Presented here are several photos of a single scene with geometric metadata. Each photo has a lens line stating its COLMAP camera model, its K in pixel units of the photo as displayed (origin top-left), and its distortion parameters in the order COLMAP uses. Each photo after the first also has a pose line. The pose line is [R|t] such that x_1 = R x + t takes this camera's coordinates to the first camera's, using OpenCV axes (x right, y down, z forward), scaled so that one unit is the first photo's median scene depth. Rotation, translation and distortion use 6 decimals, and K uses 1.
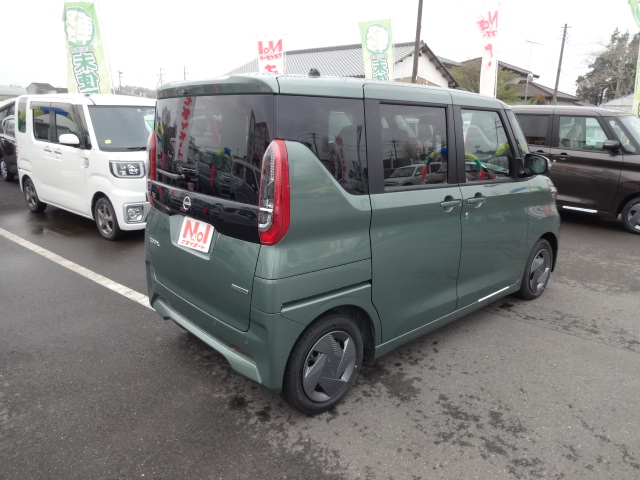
lens RADIAL K [[472.5, 0, 323.1], [0, 472.5, 240.7], [0, 0, 1]] dist [-0.006765, -0.005942]
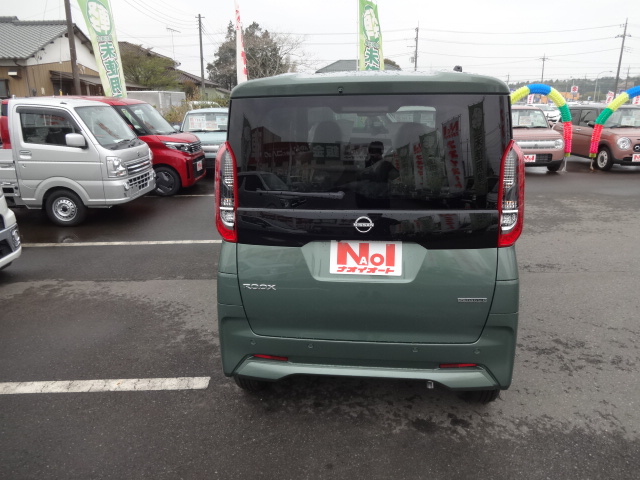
lens RADIAL K [[472.5, 0, 323.4], [0, 472.5, 240.3], [0, 0, 1]] dist [-0.006765, -0.005942]
pose [[0.746333, -0.206834, 0.632619, -0.844162], [0.189952, 0.977149, 0.095381, -0.140723], [-0.637891, 0.048982, 0.768568, 0.394065]]
